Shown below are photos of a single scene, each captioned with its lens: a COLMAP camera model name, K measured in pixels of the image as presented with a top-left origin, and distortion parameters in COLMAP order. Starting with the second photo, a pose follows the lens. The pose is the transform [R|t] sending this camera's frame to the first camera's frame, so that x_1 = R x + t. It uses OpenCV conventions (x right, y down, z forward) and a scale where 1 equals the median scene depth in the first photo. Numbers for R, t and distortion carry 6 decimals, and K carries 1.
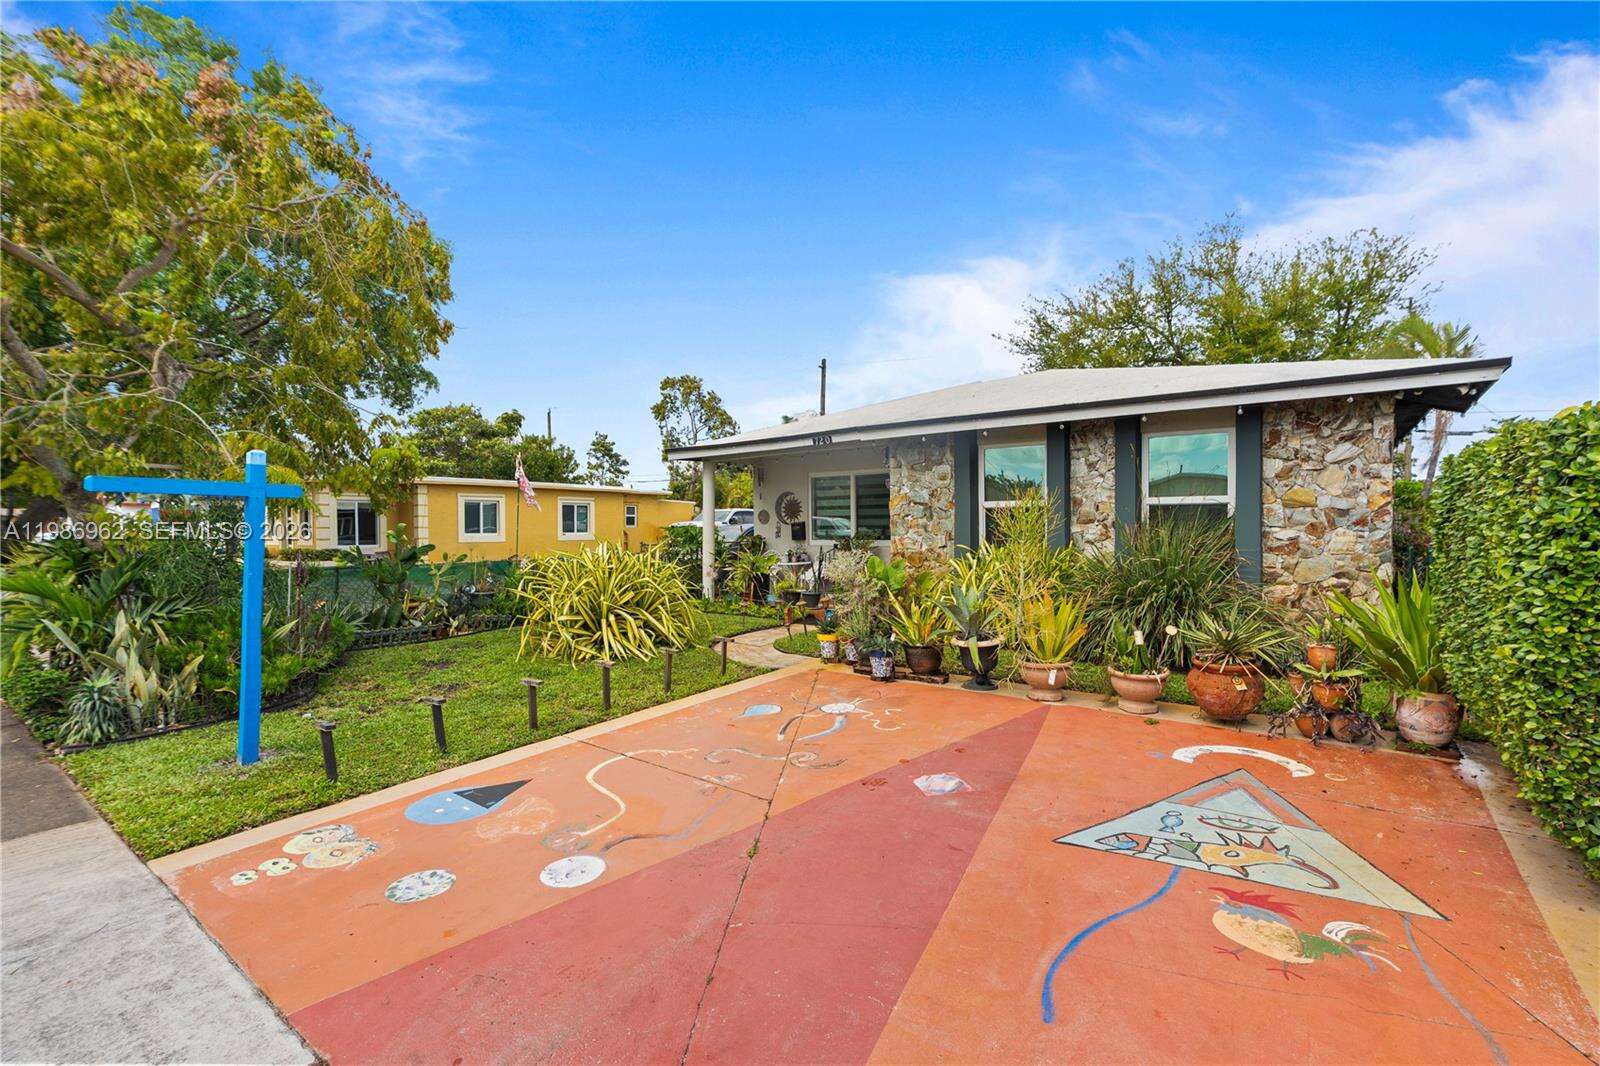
lens RADIAL K [[708.1, 0, 803.2], [0, 708.1, 544.2], [0, 0, 1]] dist [-0.006434, -0.000079]
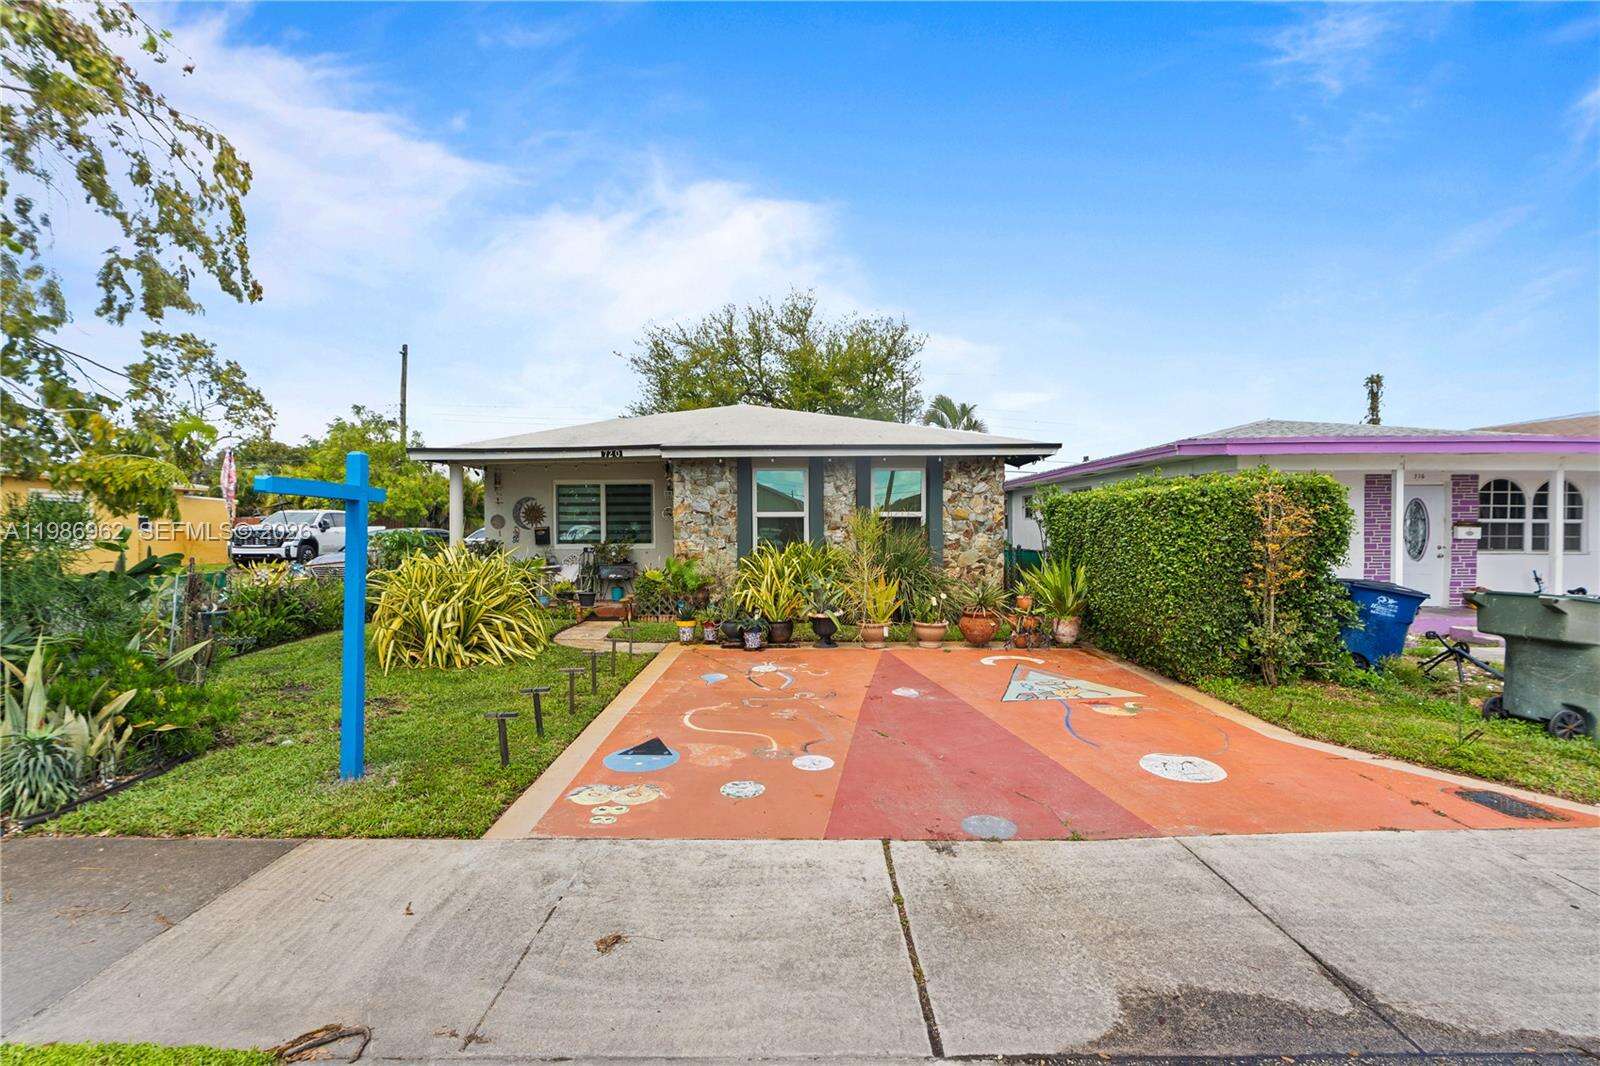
lens RADIAL K [[708.1, 0, 803.2], [0, 708.1, 544.2], [0, 0, 1]] dist [-0.006434, -0.000079]
pose [[0.802015, -0.009682, 0.597225, -0.550313], [0.013193, 0.999912, -0.001506, 0.000668], [-0.597158, 0.009087, 0.802072, -0.087237]]
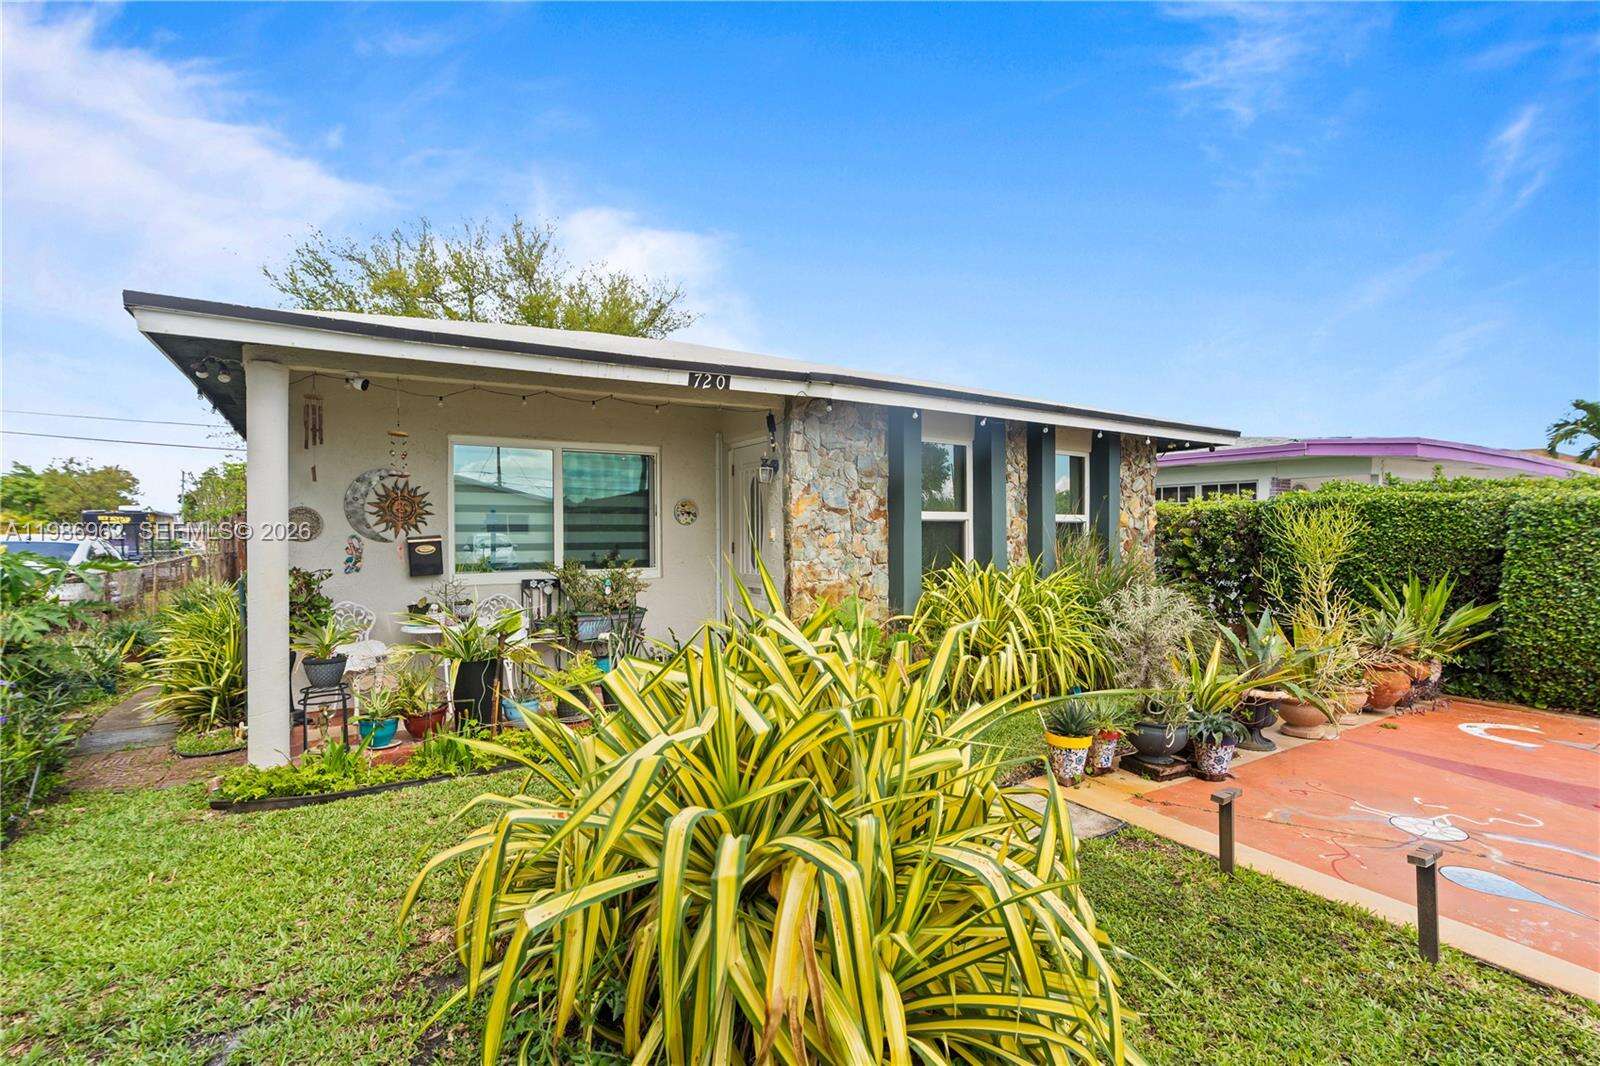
lens RADIAL K [[720.6, 0, 817.4], [0, 720.6, 536.8], [0, 0, 1]] dist [-0.006693, -0.000352]
pose [[0.348141, 0.003566, 0.937435, -0.614744], [0.024804, 0.999608, -0.013014, -0.032640], [-0.937114, 0.027783, 0.347916, 1.043277]]
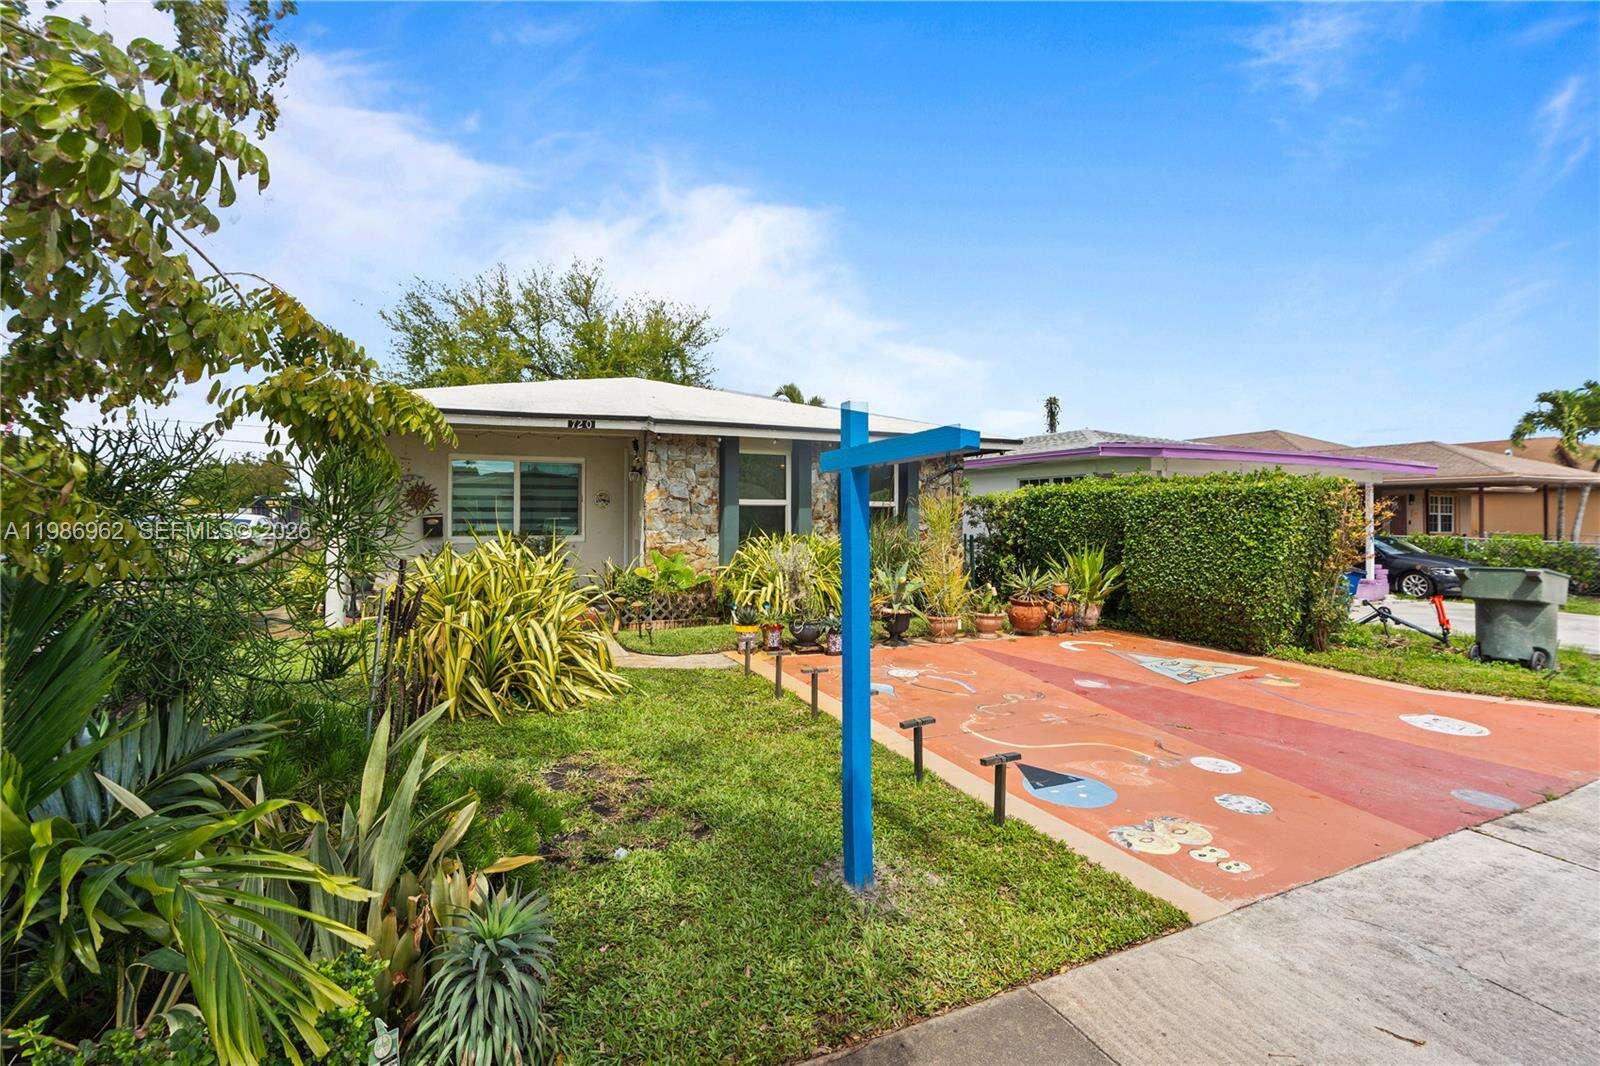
lens RADIAL K [[710.5, 0, 792.5], [0, 710.5, 531.3], [0, 0, 1]] dist [-0.010313, 0.000780]
pose [[0.488322, -0.007057, 0.872635, -0.875393], [0.018074, 0.999835, -0.002028, -0.006475], [-0.872477, 0.016762, 0.488368, 0.464704]]
